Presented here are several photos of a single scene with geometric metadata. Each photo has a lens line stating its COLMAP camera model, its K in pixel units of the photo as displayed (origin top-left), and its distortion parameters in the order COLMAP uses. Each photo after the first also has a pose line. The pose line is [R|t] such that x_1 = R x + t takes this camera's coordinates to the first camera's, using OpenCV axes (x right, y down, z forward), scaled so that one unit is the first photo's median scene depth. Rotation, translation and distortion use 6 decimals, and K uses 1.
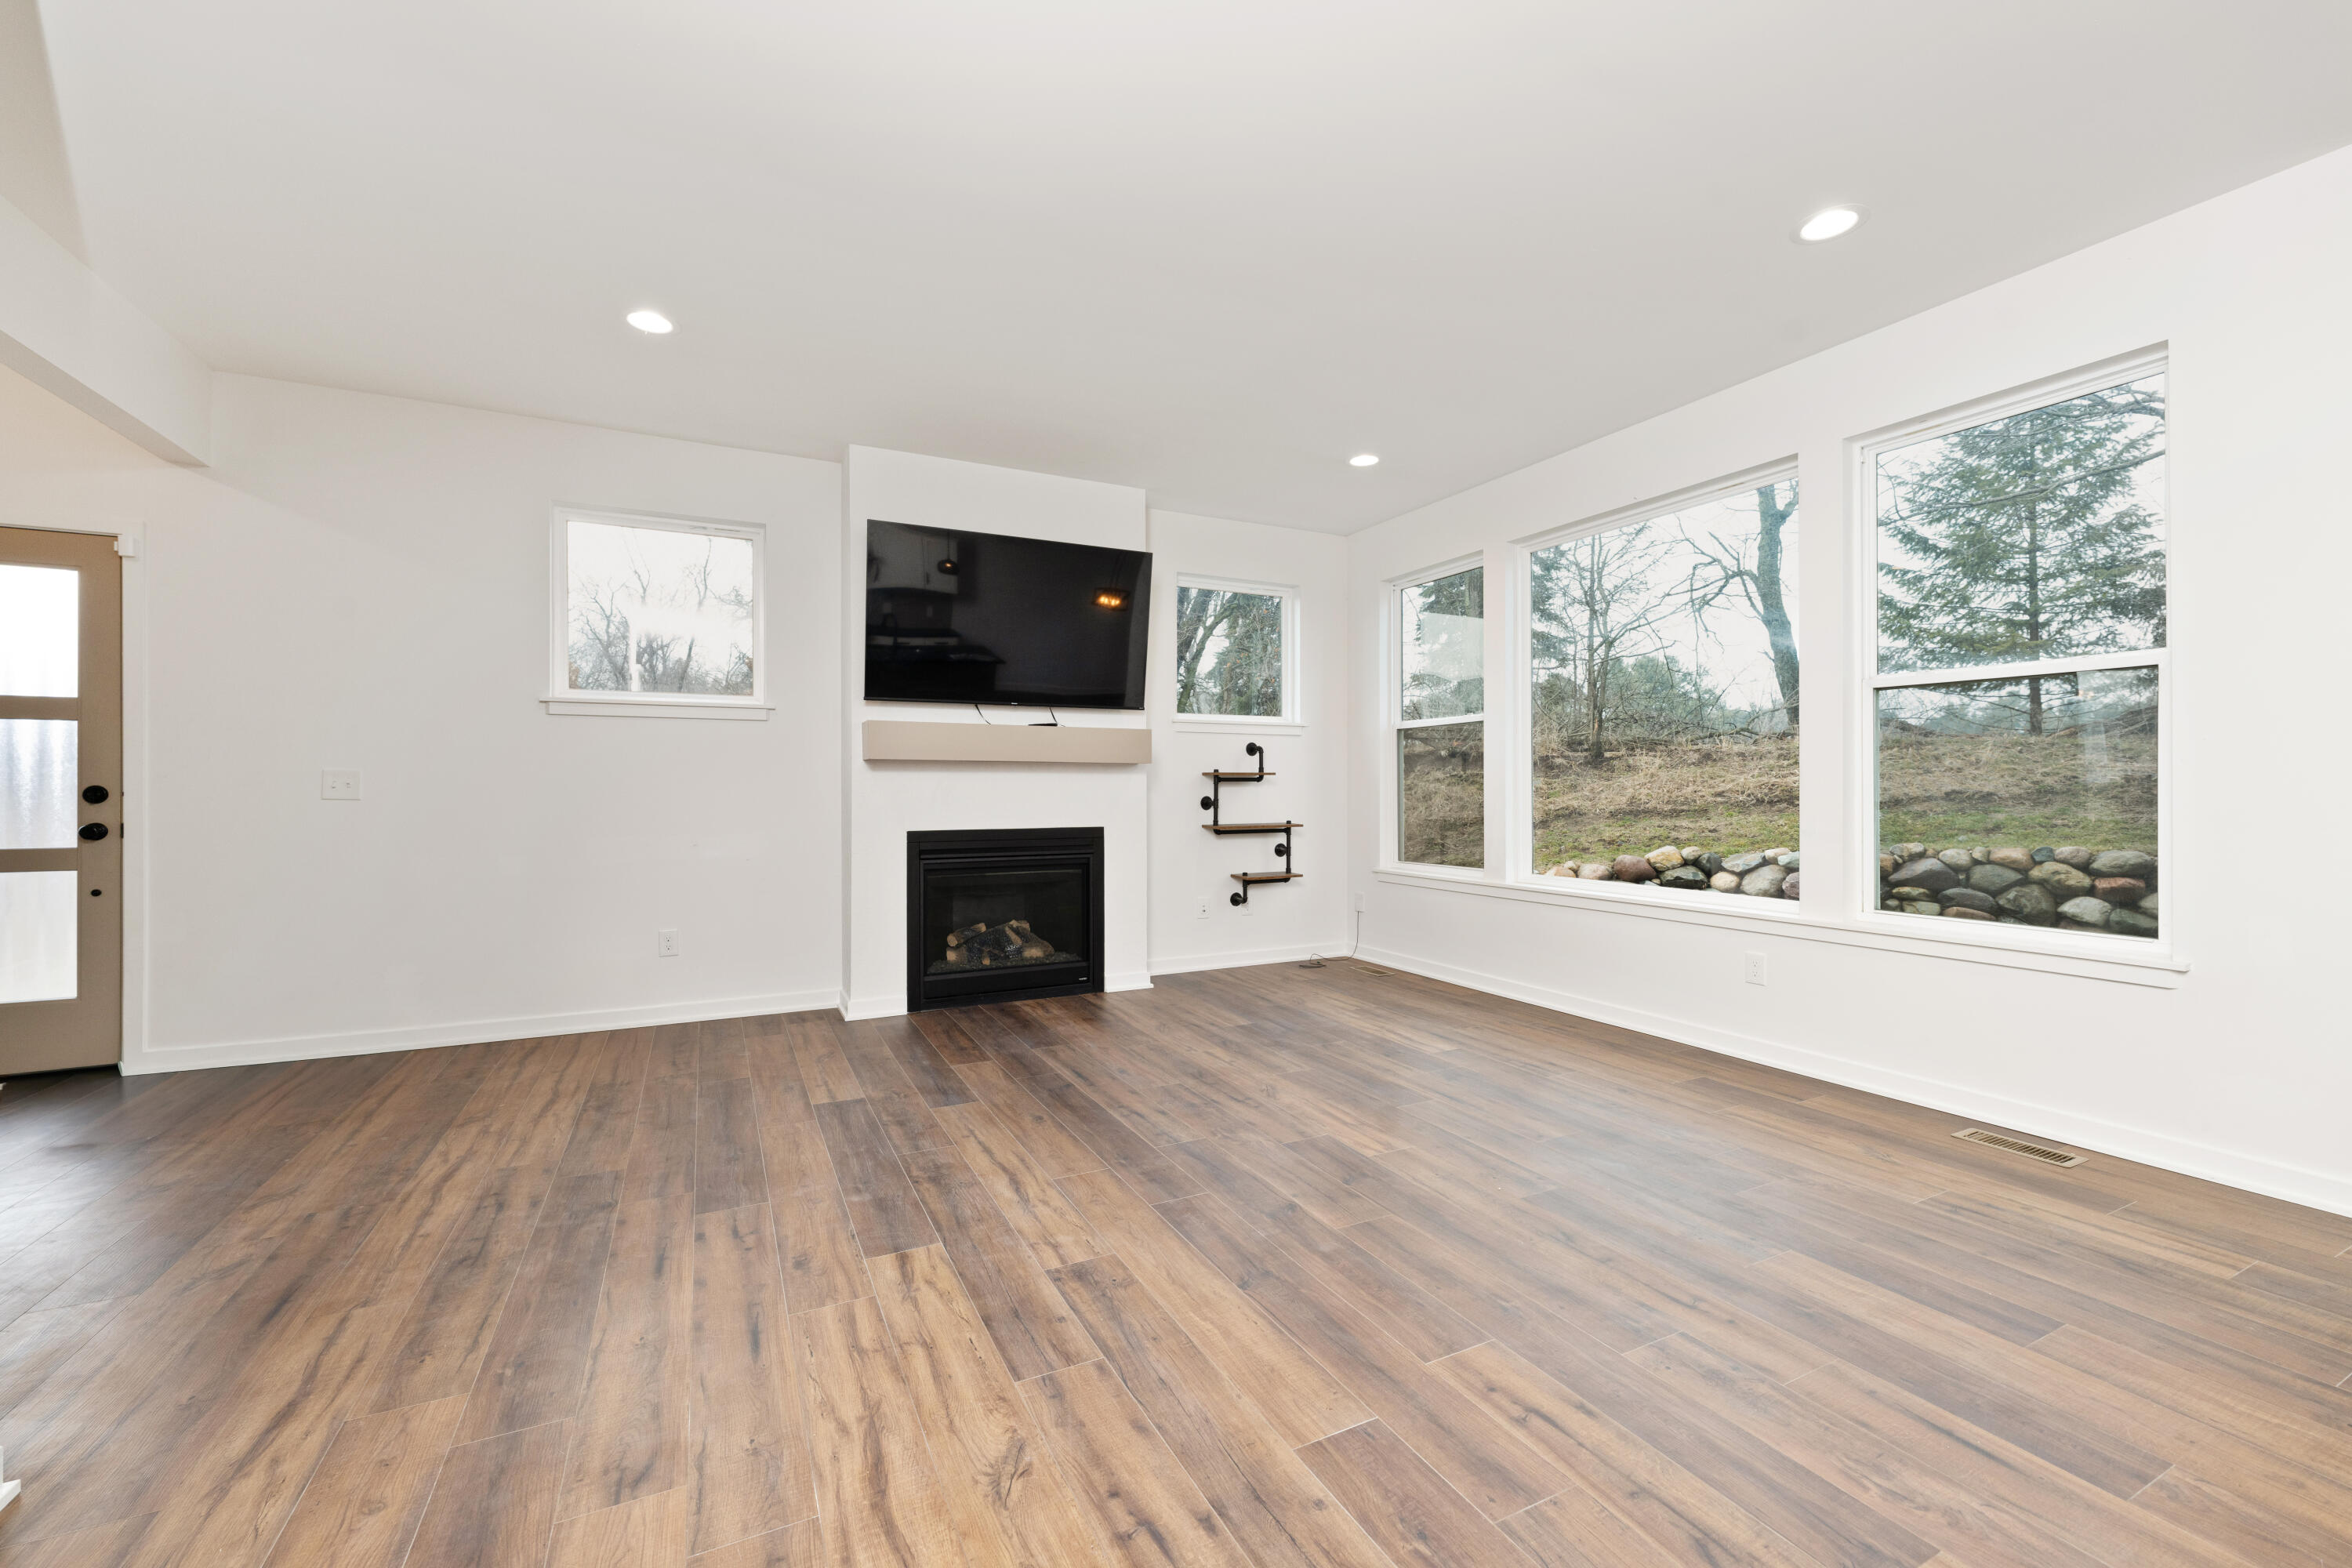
lens RADIAL K [[942.7, 0, 1176.0], [0, 942.7, 784.0], [0, 0, 1]] dist [0.000529, 0.000336]
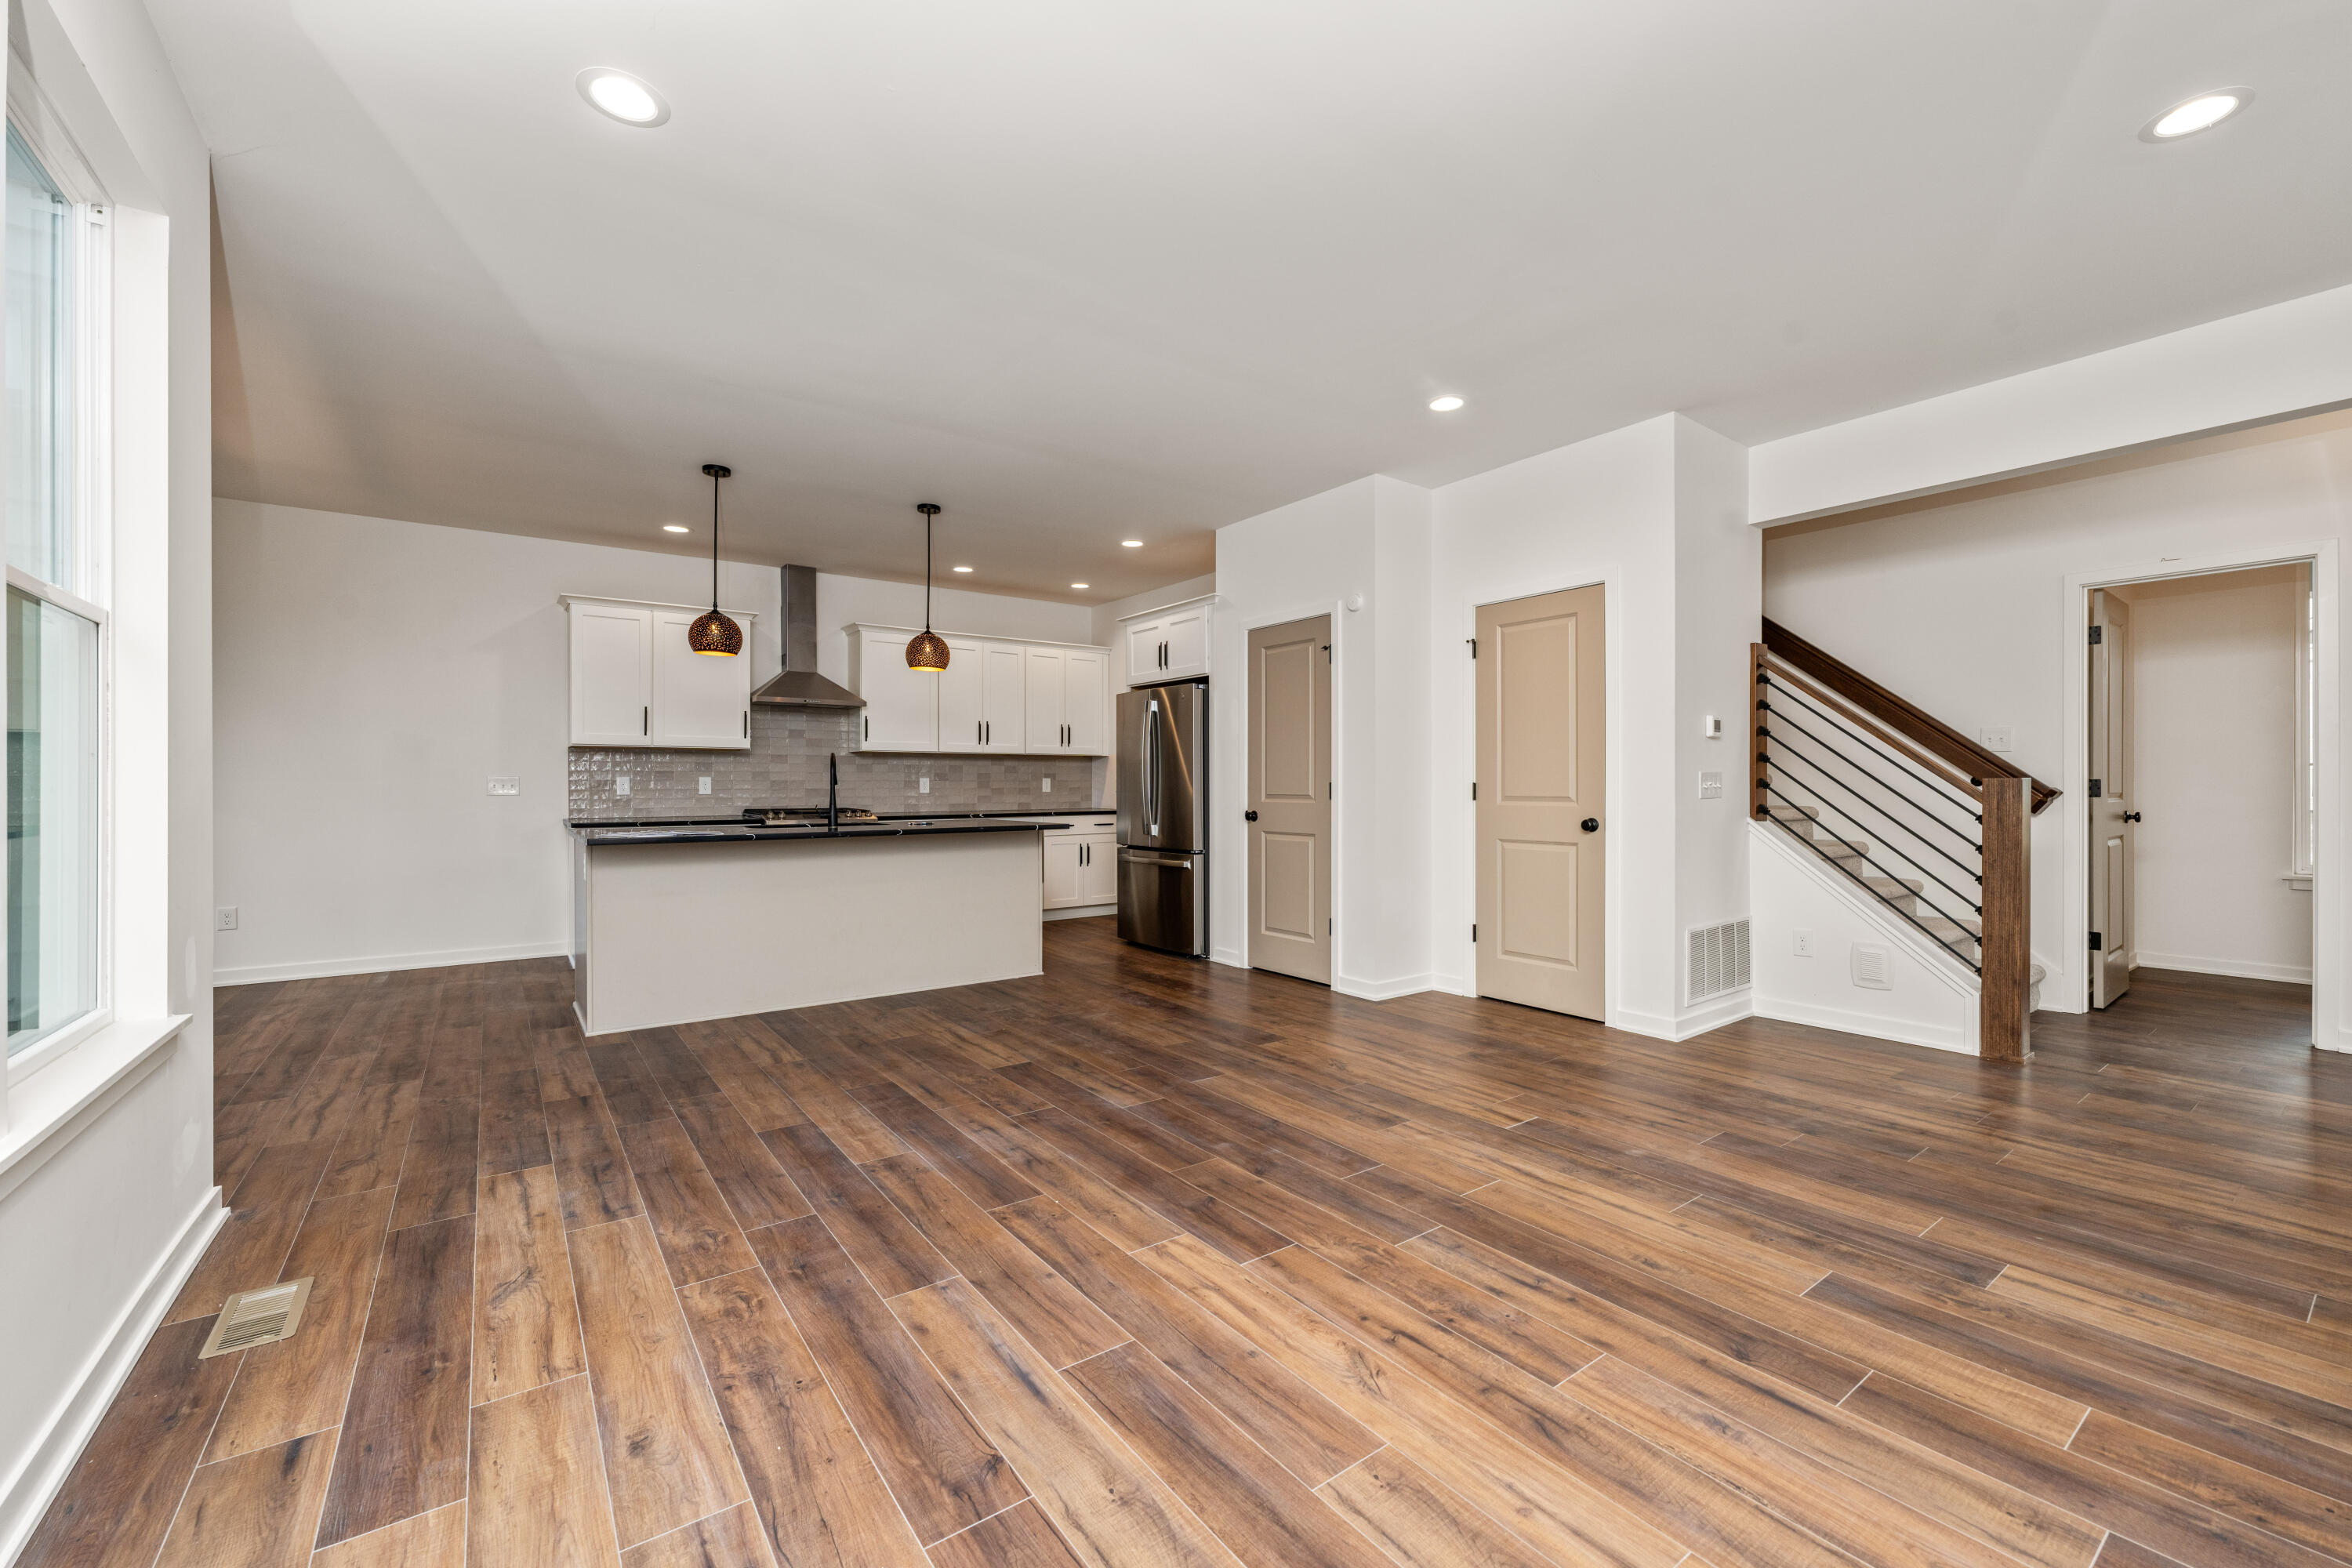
lens RADIAL K [[942.7, 0, 1176.0], [0, 942.7, 784.0], [0, 0, 1]] dist [0.000529, 0.000336]
pose [[-0.986345, 0.003941, -0.164646, 0.284429], [0.004894, 0.999974, -0.005384, 0.002890], [0.164620, -0.006116, -0.986338, 1.484380]]
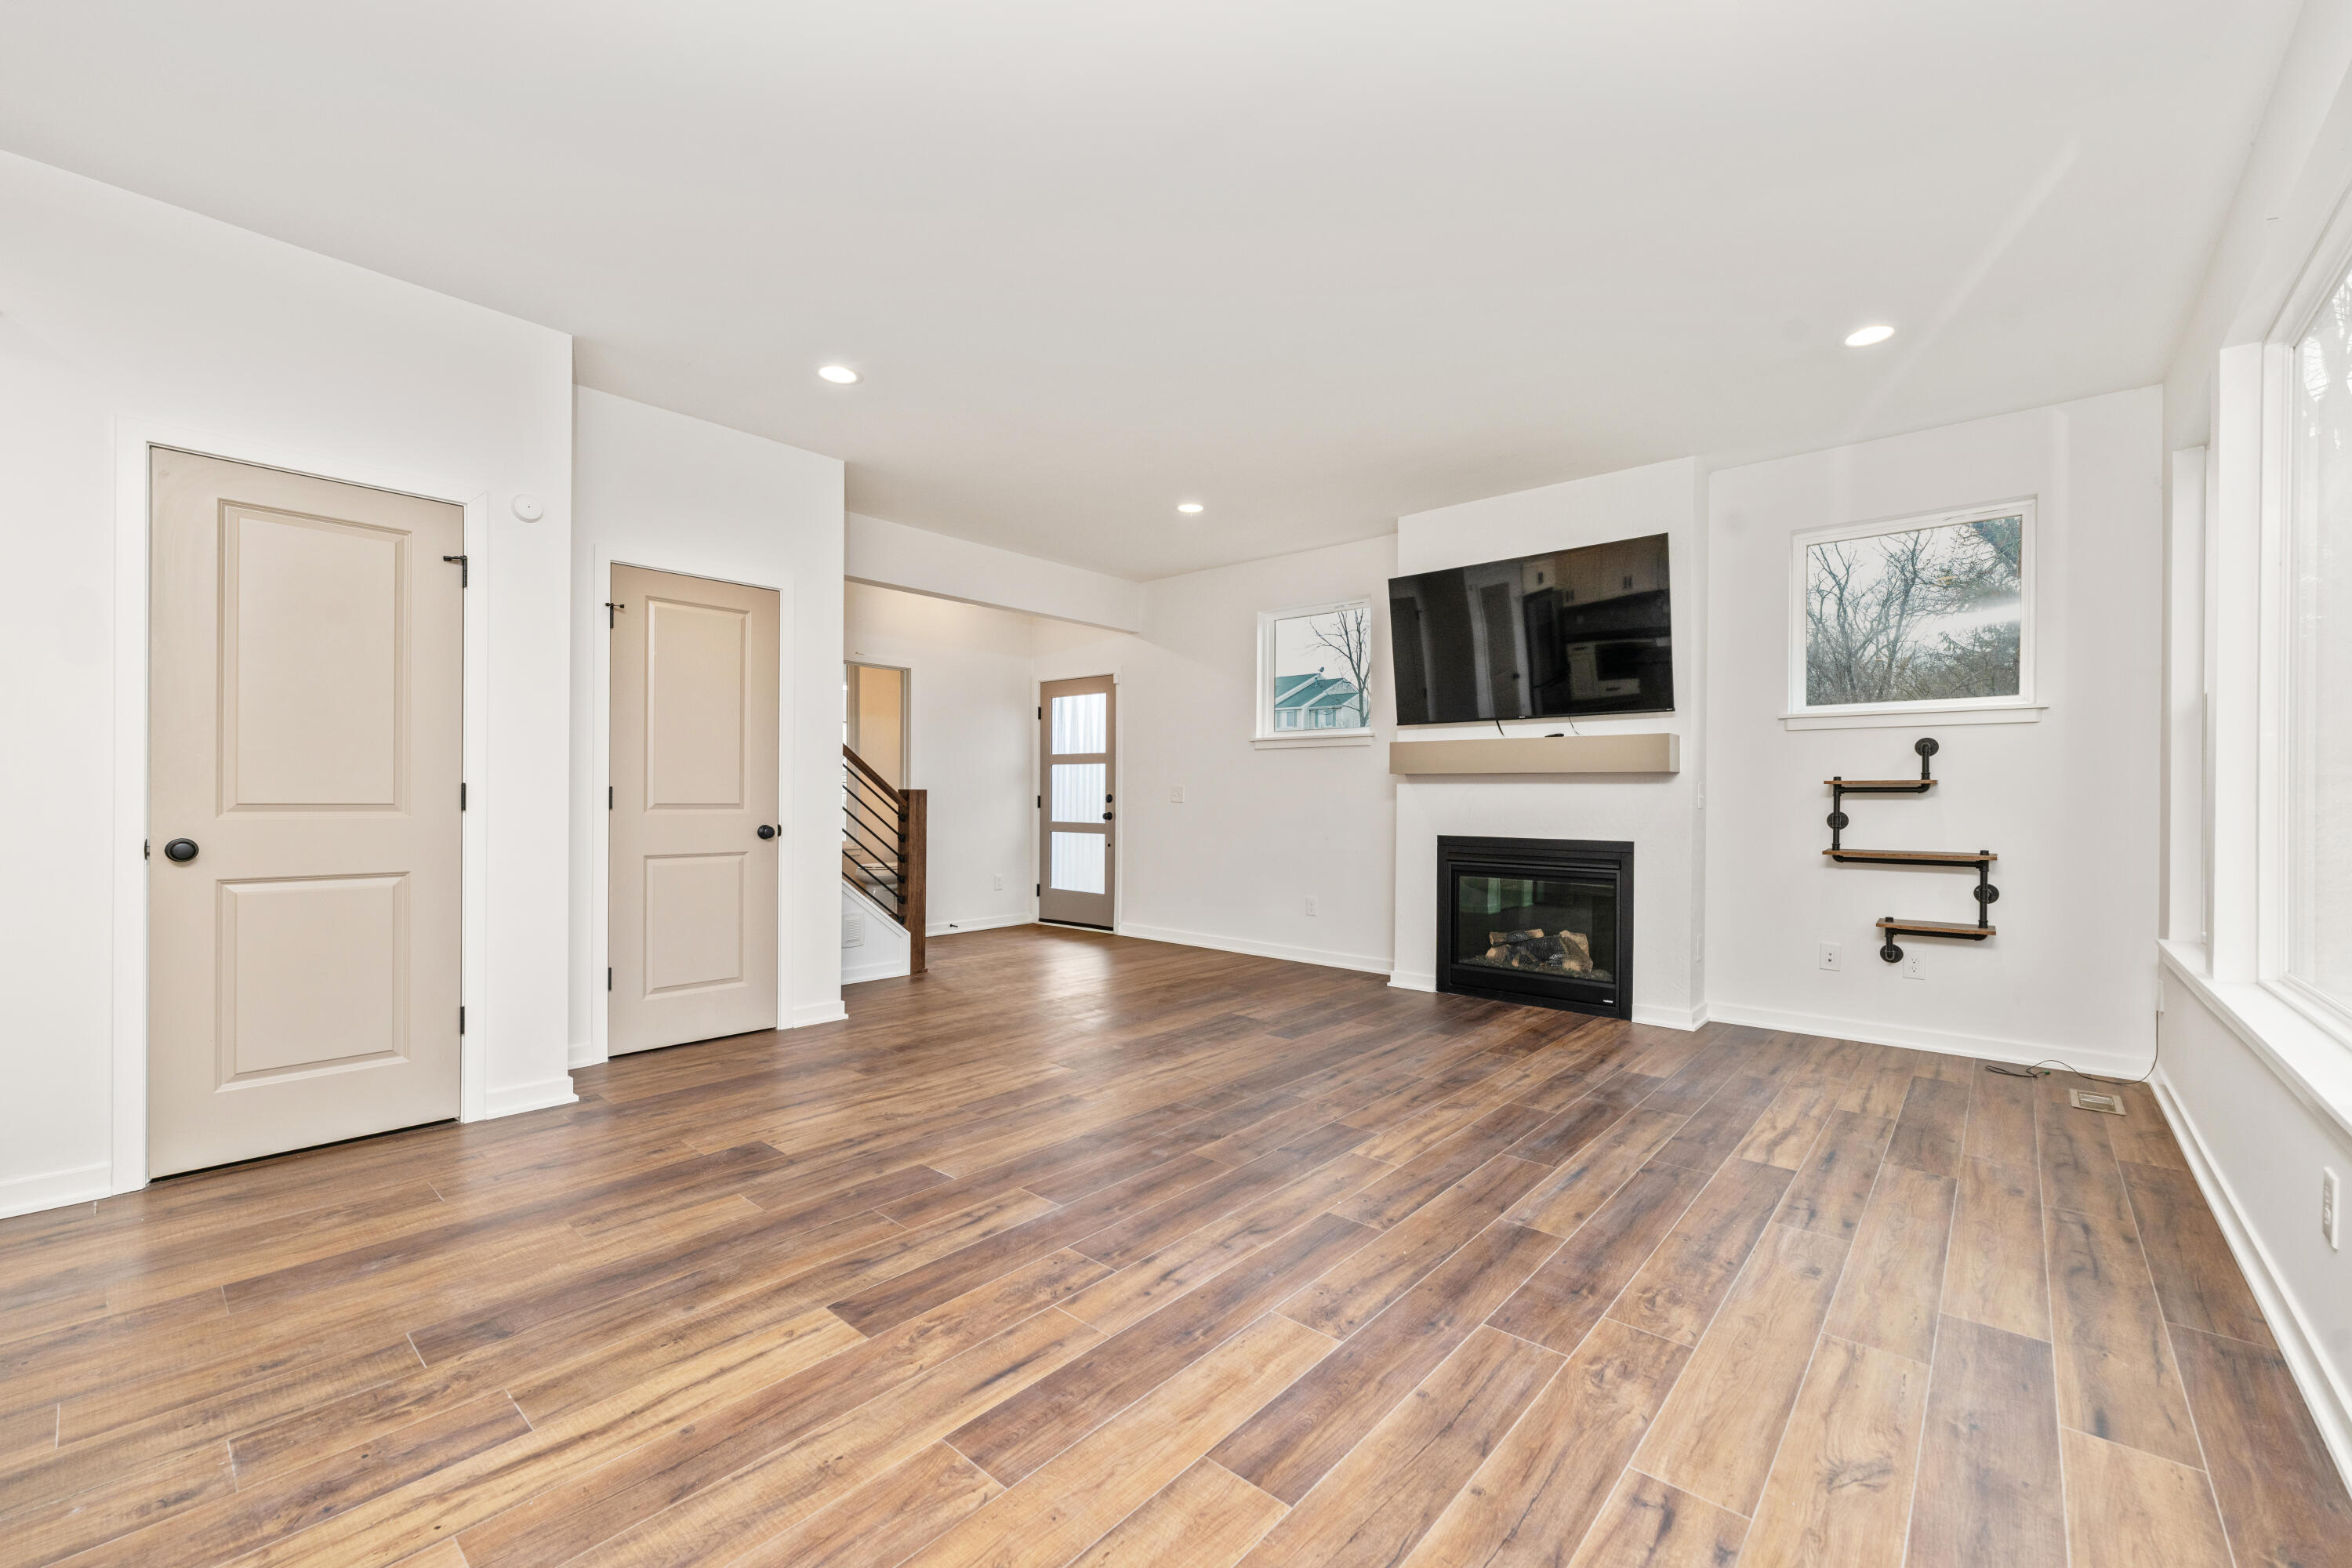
lens RADIAL K [[950.7, 0, 1176.0], [0, 950.7, 784.0], [0, 0, 1]] dist [-0.001136, -0.000107]
pose [[0.376193, -0.008313, -0.926504, 0.900995], [-0.004458, 0.999932, -0.010782, 0.001719], [0.926531, 0.008186, 0.376131, 0.347604]]
